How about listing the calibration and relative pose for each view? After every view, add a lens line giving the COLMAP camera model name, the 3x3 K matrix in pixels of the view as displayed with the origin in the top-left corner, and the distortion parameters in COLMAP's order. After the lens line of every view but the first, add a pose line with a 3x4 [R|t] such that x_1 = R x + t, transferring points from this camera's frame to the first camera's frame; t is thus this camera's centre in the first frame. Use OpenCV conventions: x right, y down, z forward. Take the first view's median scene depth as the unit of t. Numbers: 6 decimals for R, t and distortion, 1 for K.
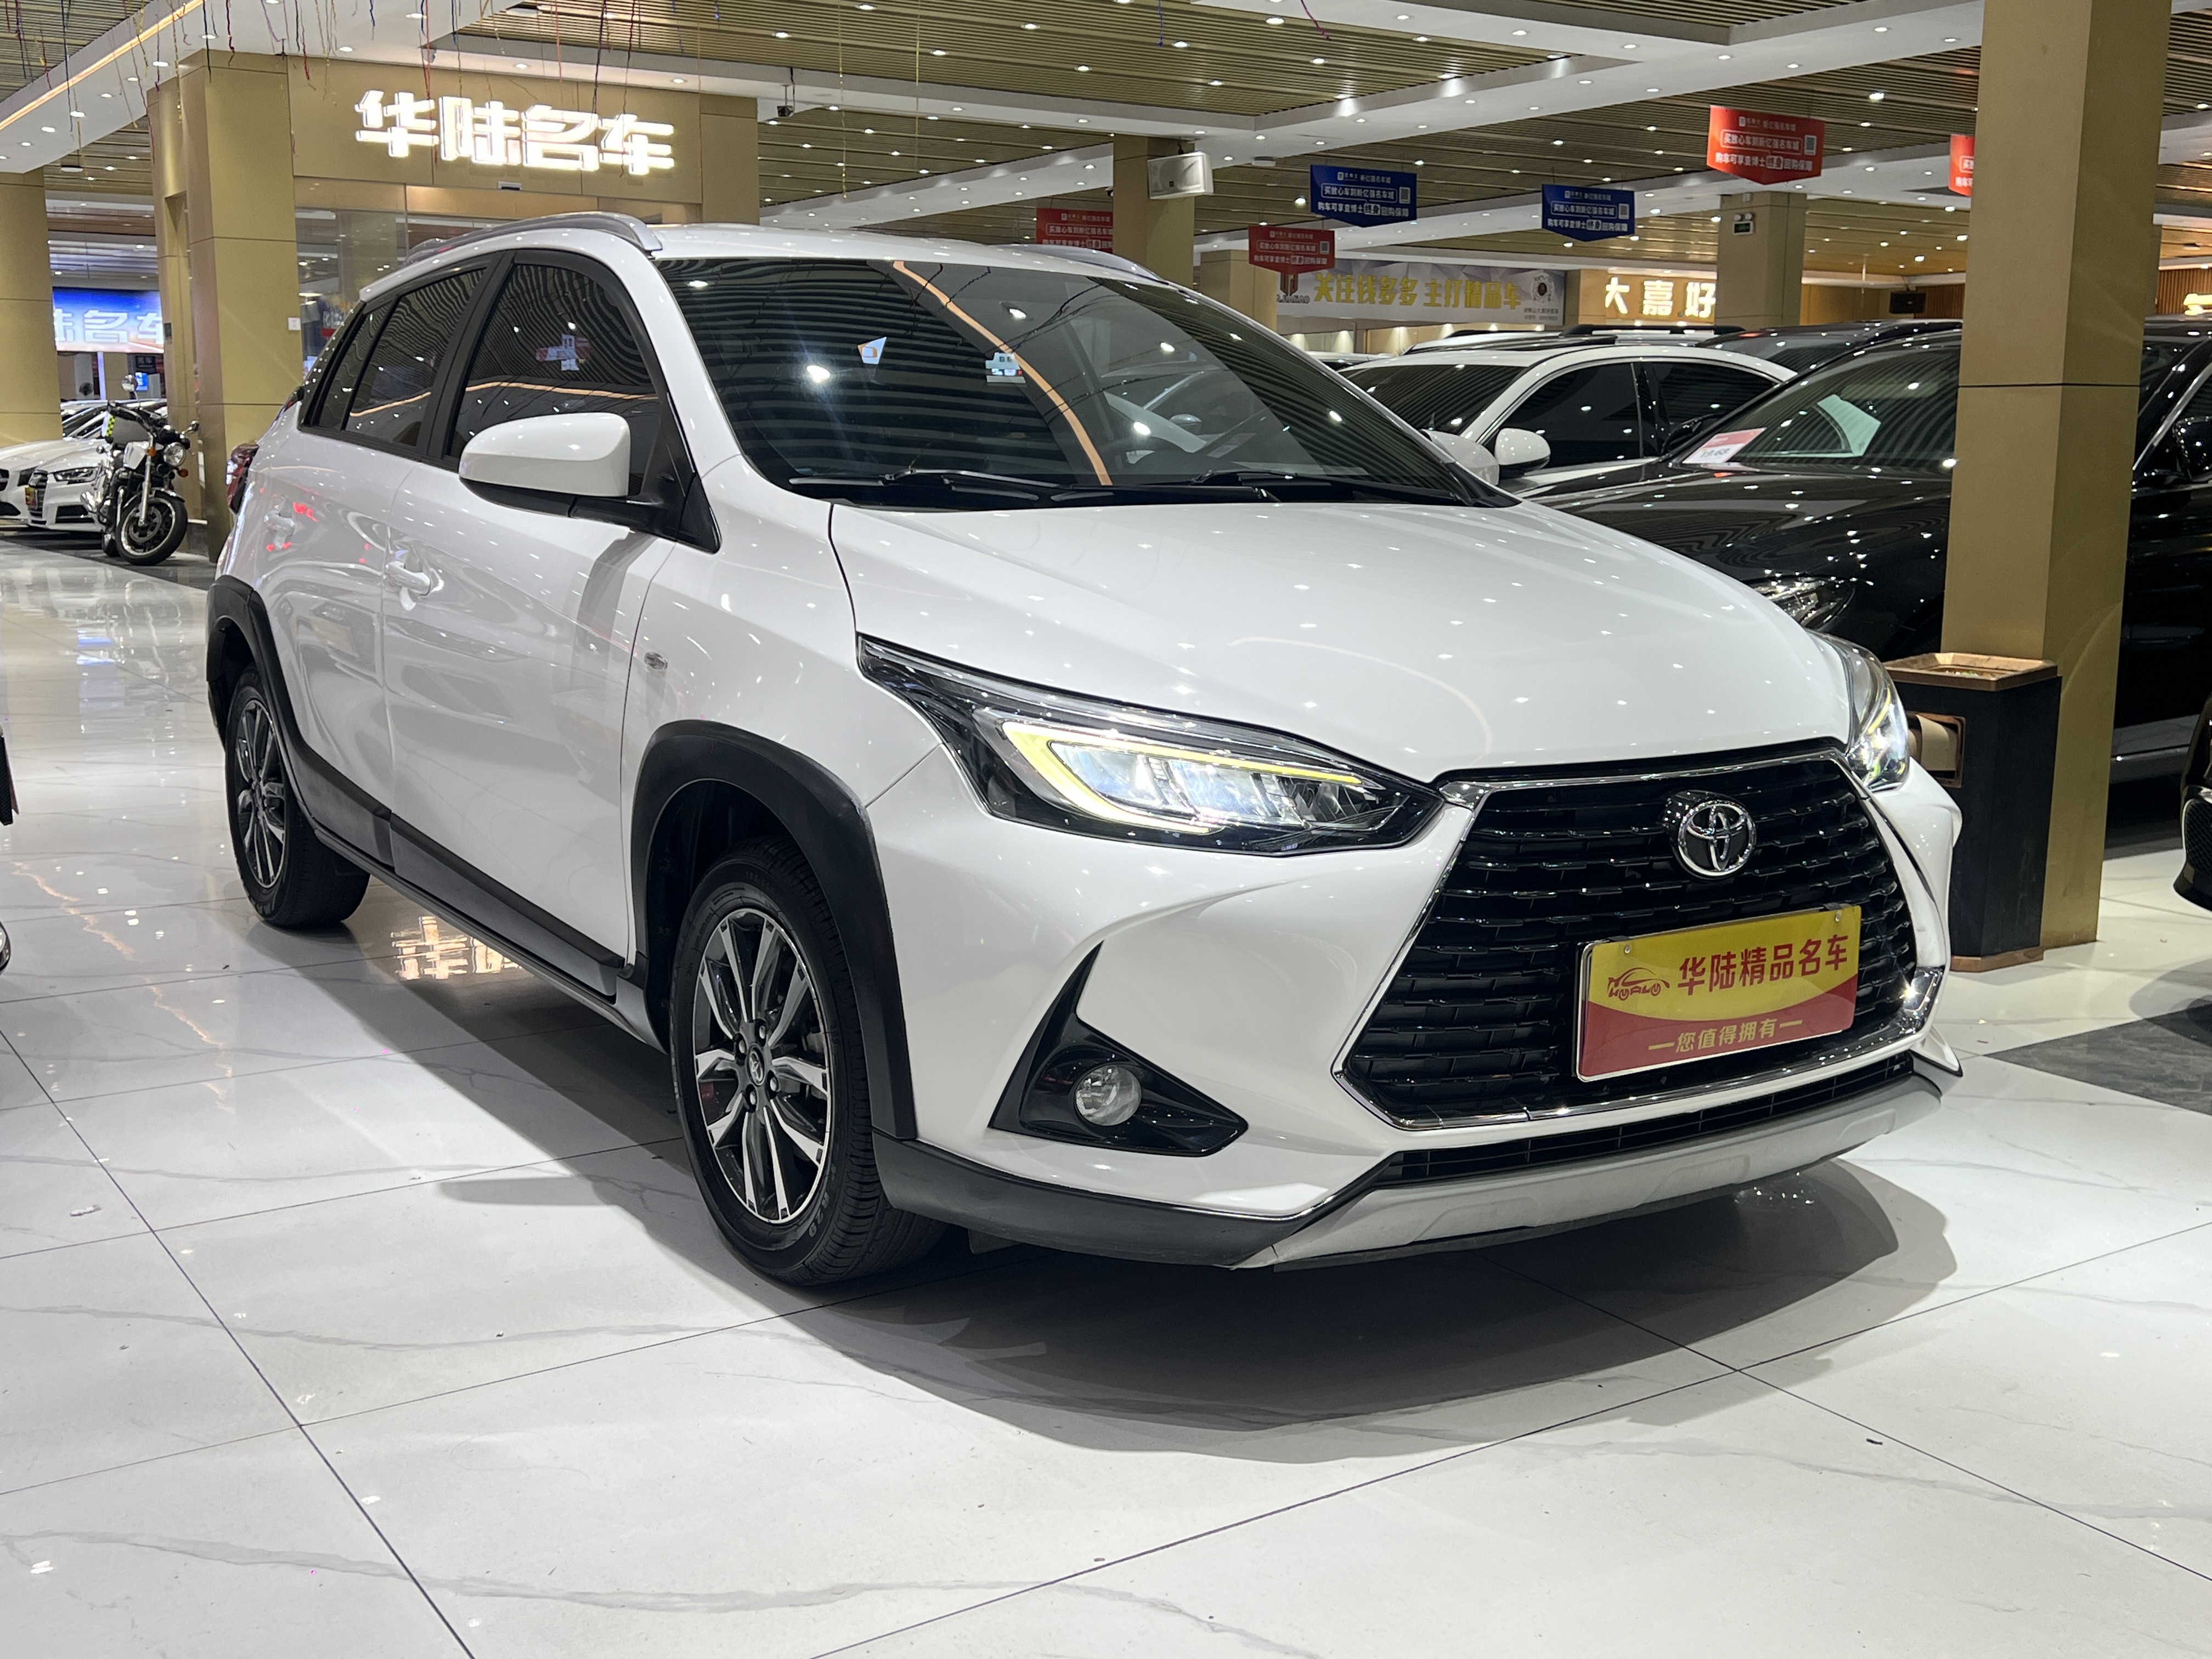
lens RADIAL K [[2224.1, 0, 1094.9], [0, 2224.1, 825.2], [0, 0, 1]] dist [0.011472, 0.000000]
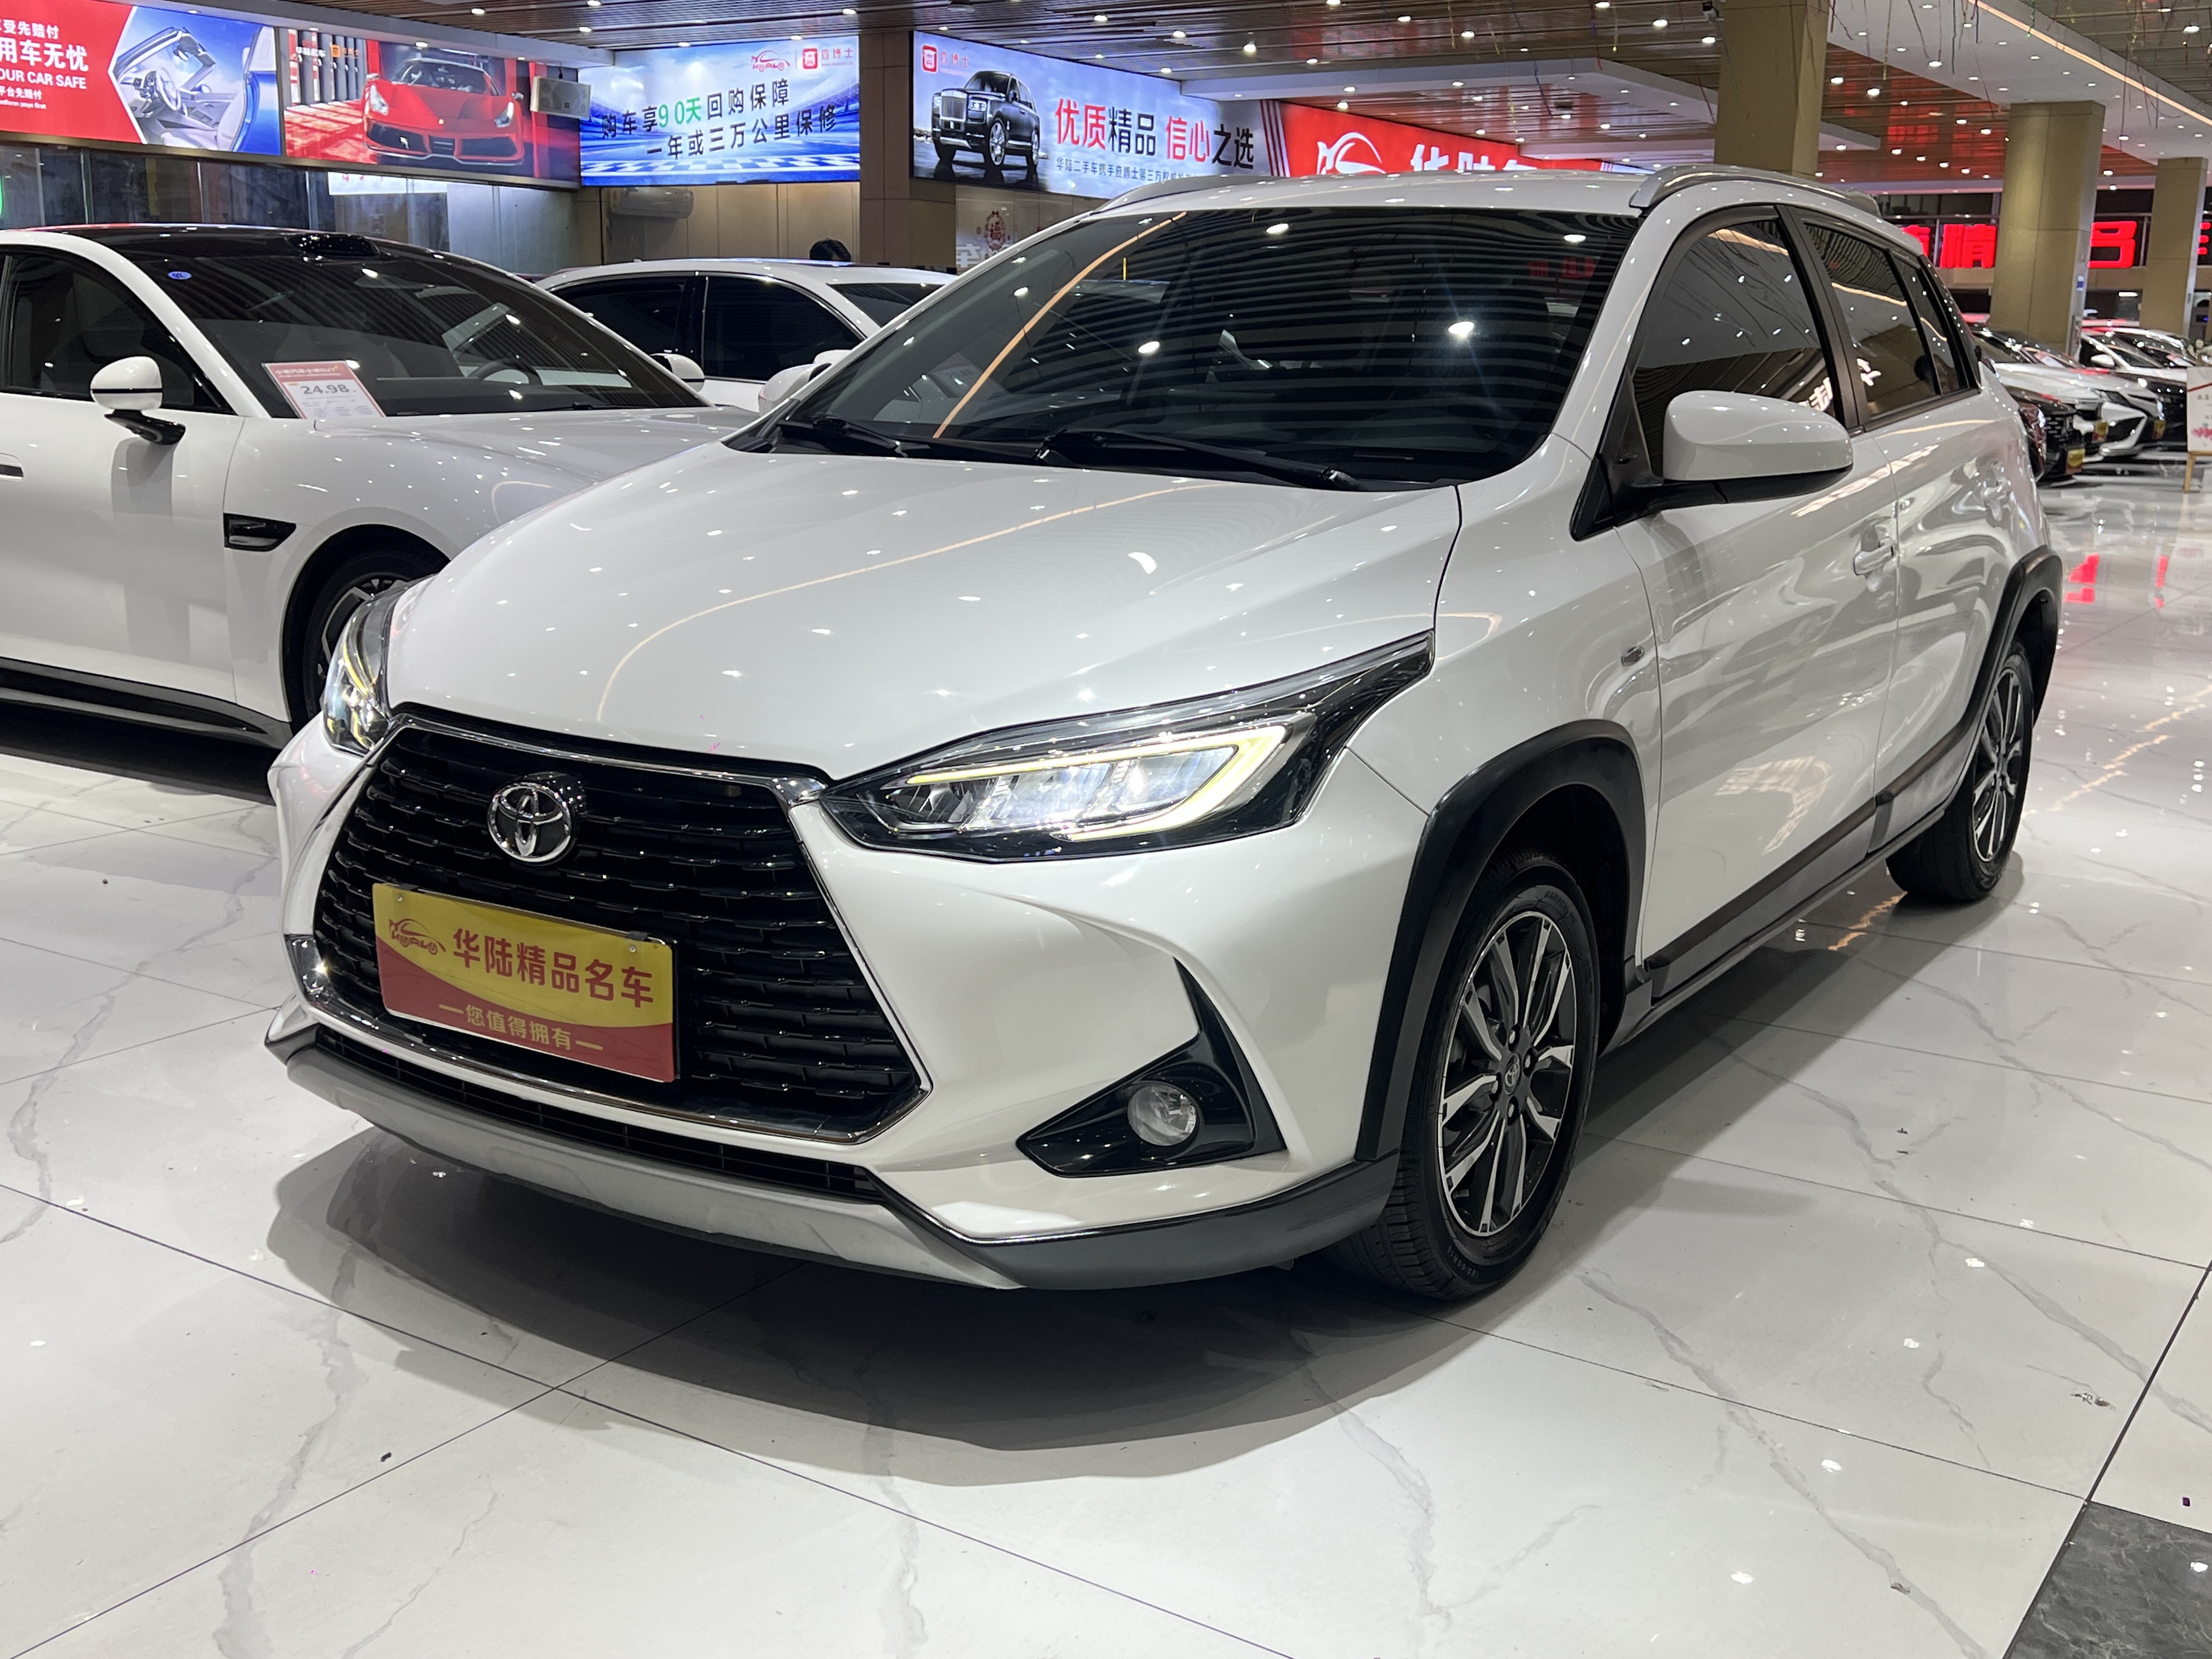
lens RADIAL K [[2224.1, 0, 1108.0], [0, 2224.1, 814.1], [0, 0, 1]] dist [0.011472, 0.000000]
pose [[0.420055, 0.185774, -0.888280, 1.192227], [-0.165224, 0.978119, 0.126431, -0.154672], [0.892331, 0.093658, 0.441558, 0.771271]]
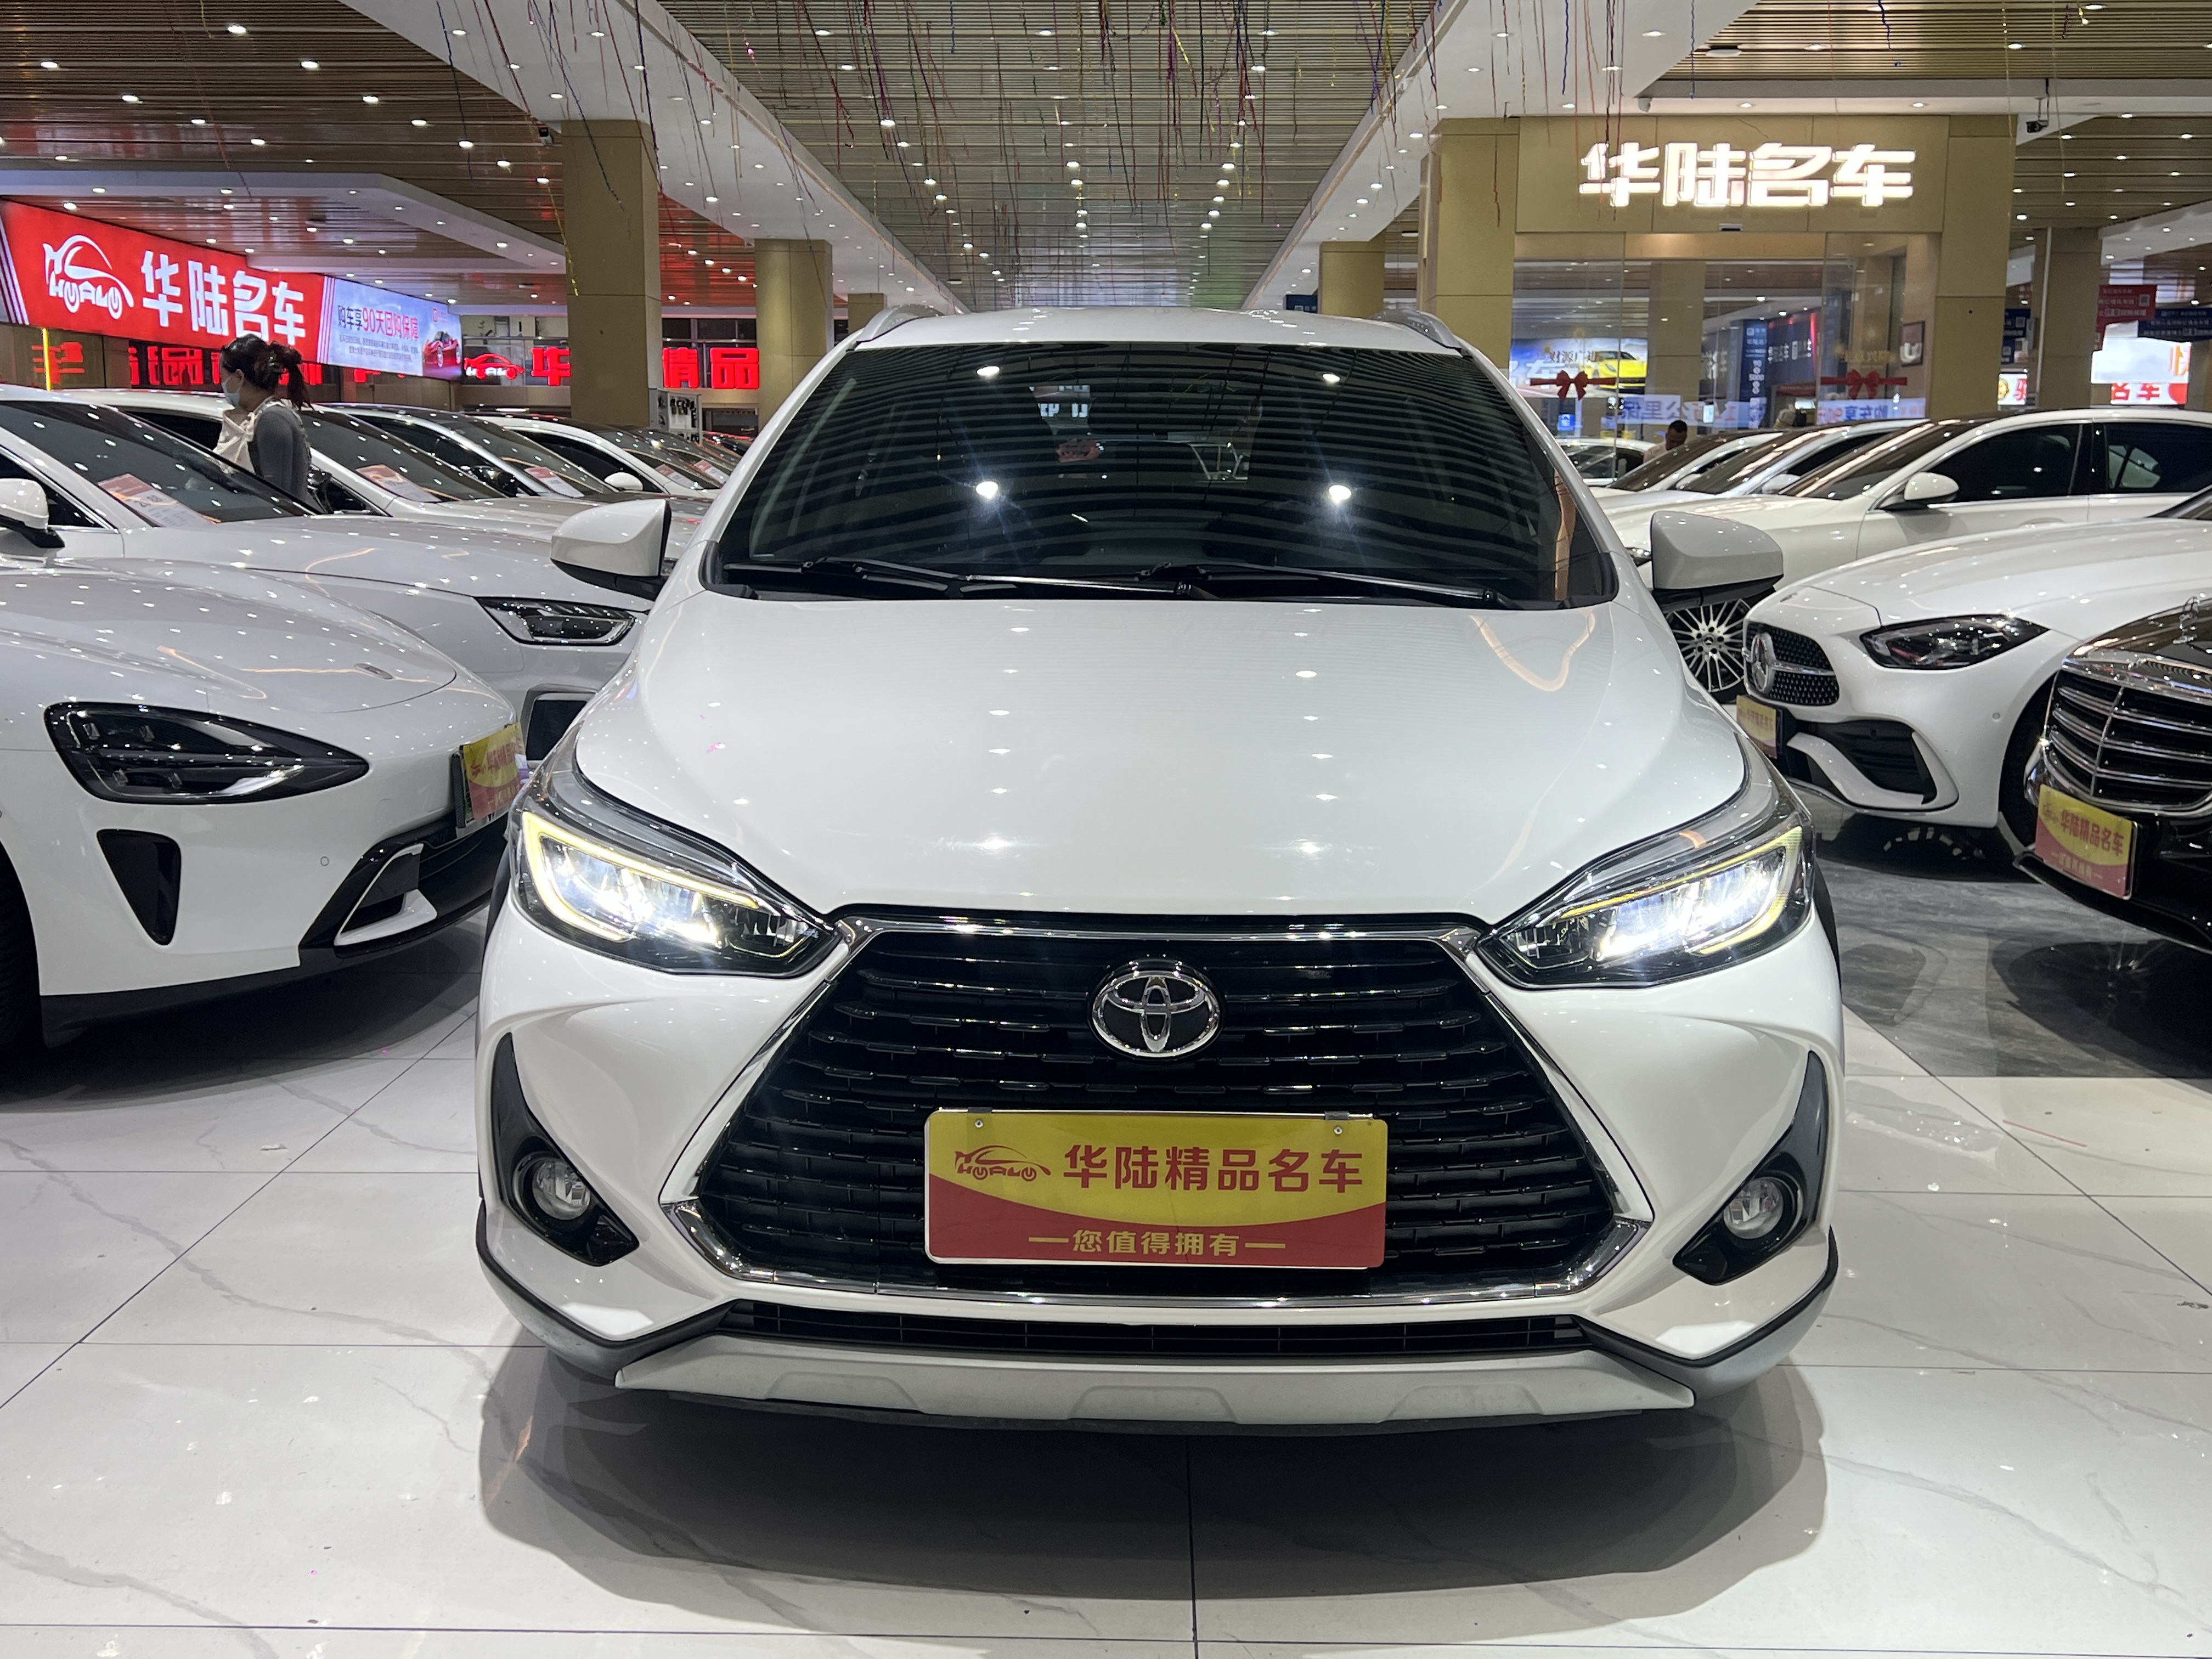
lens RADIAL K [[2224.1, 0, 1053.4], [0, 2224.1, 829.5], [0, 0, 1]] dist [0.011472, 0.000000]
pose [[0.832761, 0.084469, -0.547152, 0.687835], [-0.092680, 0.995616, 0.012643, -0.070184], [0.545821, 0.040181, 0.836938, 0.245027]]
